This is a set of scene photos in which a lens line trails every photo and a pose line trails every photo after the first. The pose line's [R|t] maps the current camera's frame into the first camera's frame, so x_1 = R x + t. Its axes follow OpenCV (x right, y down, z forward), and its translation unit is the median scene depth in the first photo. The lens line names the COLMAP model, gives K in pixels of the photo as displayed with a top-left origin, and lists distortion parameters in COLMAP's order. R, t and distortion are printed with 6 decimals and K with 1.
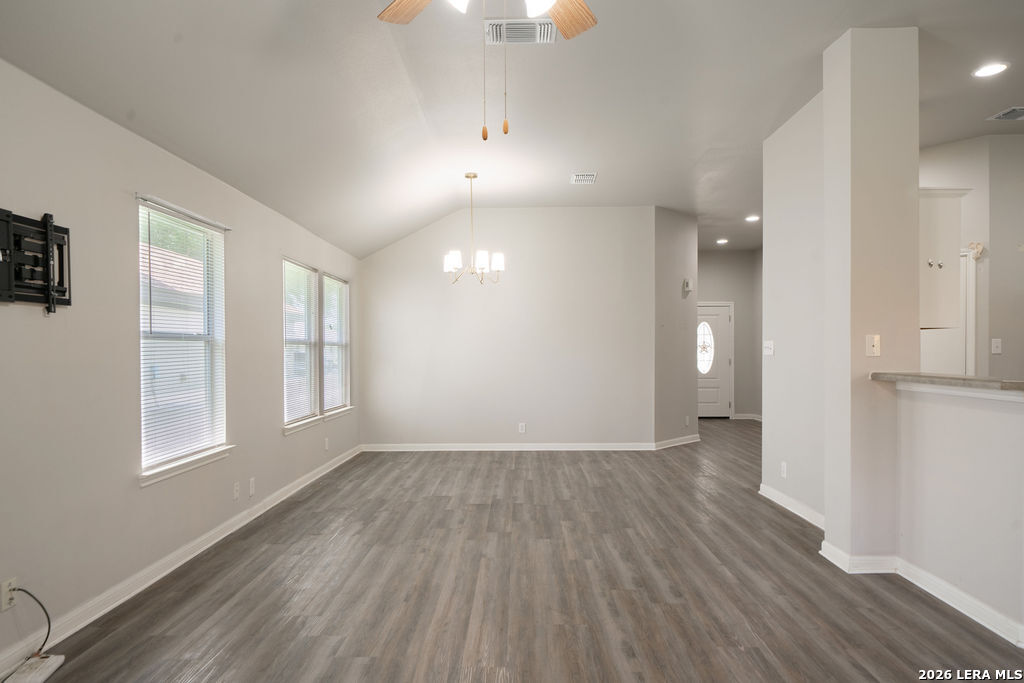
lens RADIAL K [[583.3, 0, 509.4], [0, 583.3, 351.6], [0, 0, 1]] dist [-0.000974, 0.000335]
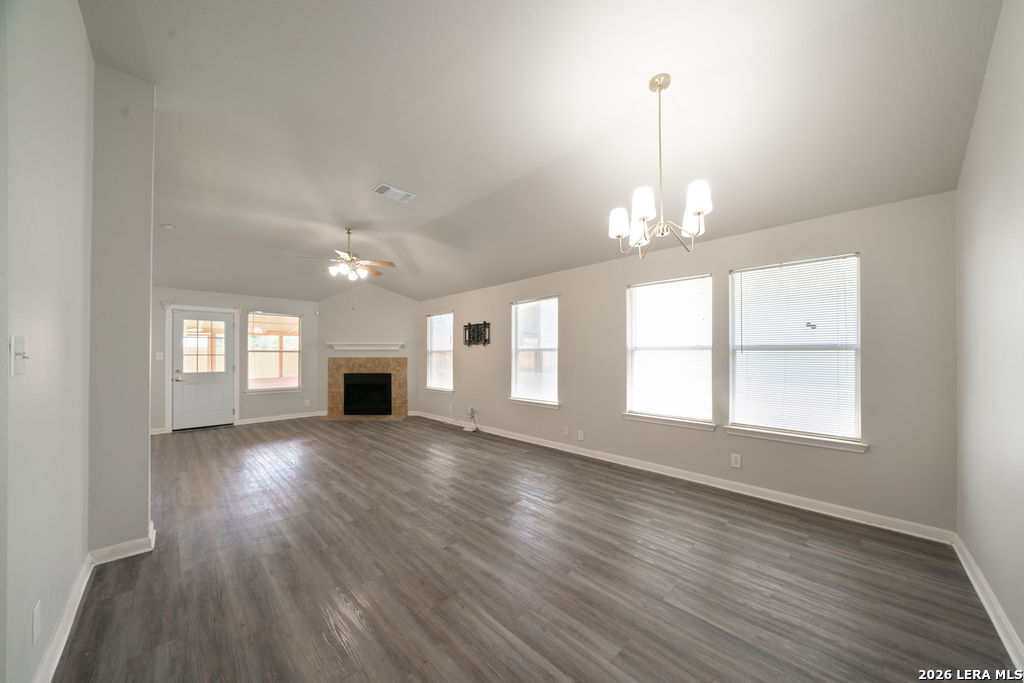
lens RADIAL K [[346.8, 0, 509.1], [0, 346.8, 351.3], [0, 0, 1]] dist [-0.008101, -0.000298]
pose [[-0.697852, -0.004777, -0.716226, 0.481418], [0.001558, 0.999965, -0.008187, -0.007957], [0.716241, -0.006829, -0.697820, 1.731120]]
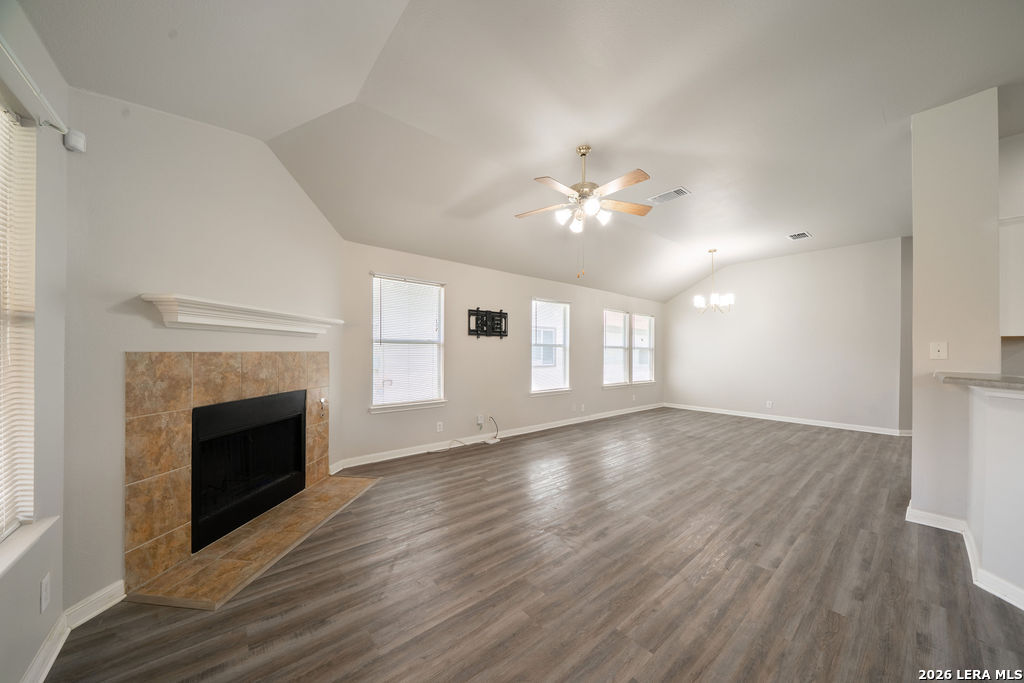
lens RADIAL K [[346.8, 0, 509.4], [0, 346.8, 346.9], [0, 0, 1]] dist [-0.008101, -0.000298]
pose [[0.655335, -0.000172, -0.755338, 0.478002], [-0.012745, 0.999855, -0.011285, 0.001291], [0.755231, 0.017022, 0.655238, -0.175733]]
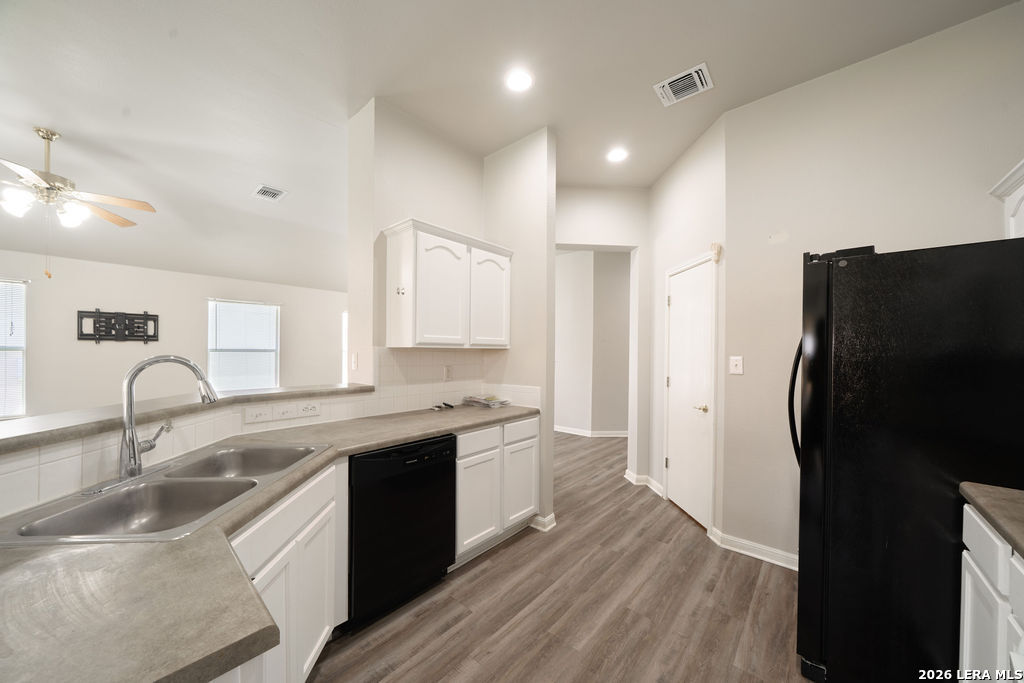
lens RADIAL K [[346.8, 0, 519.8], [0, 346.8, 350.5], [0, 0, 1]] dist [-0.008101, -0.000298]
pose [[0.766713, 0.004611, -0.641974, 1.170198], [-0.013656, 0.999865, -0.009128, -0.026834], [0.641845, 0.015765, 0.766672, 0.555692]]
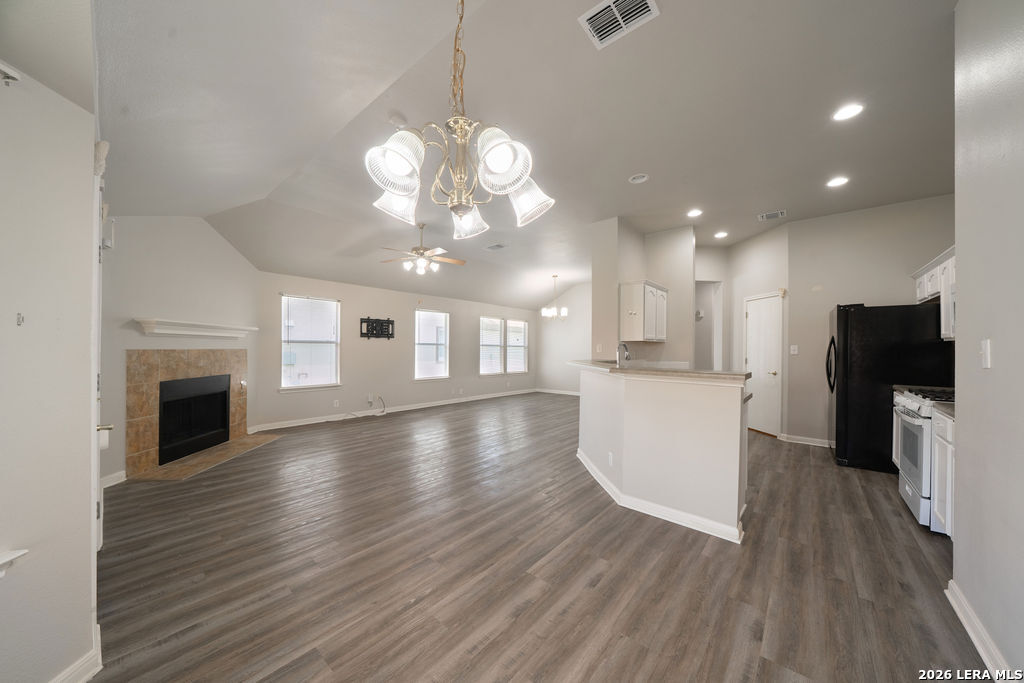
lens RADIAL K [[346.8, 0, 513.4], [0, 346.8, 344.5], [0, 0, 1]] dist [-0.008101, -0.000298]
pose [[0.778432, 0.001468, -0.627728, 1.061368], [-0.012002, 0.999849, -0.012545, -0.003486], [0.627615, 0.017300, 0.778332, -0.316301]]
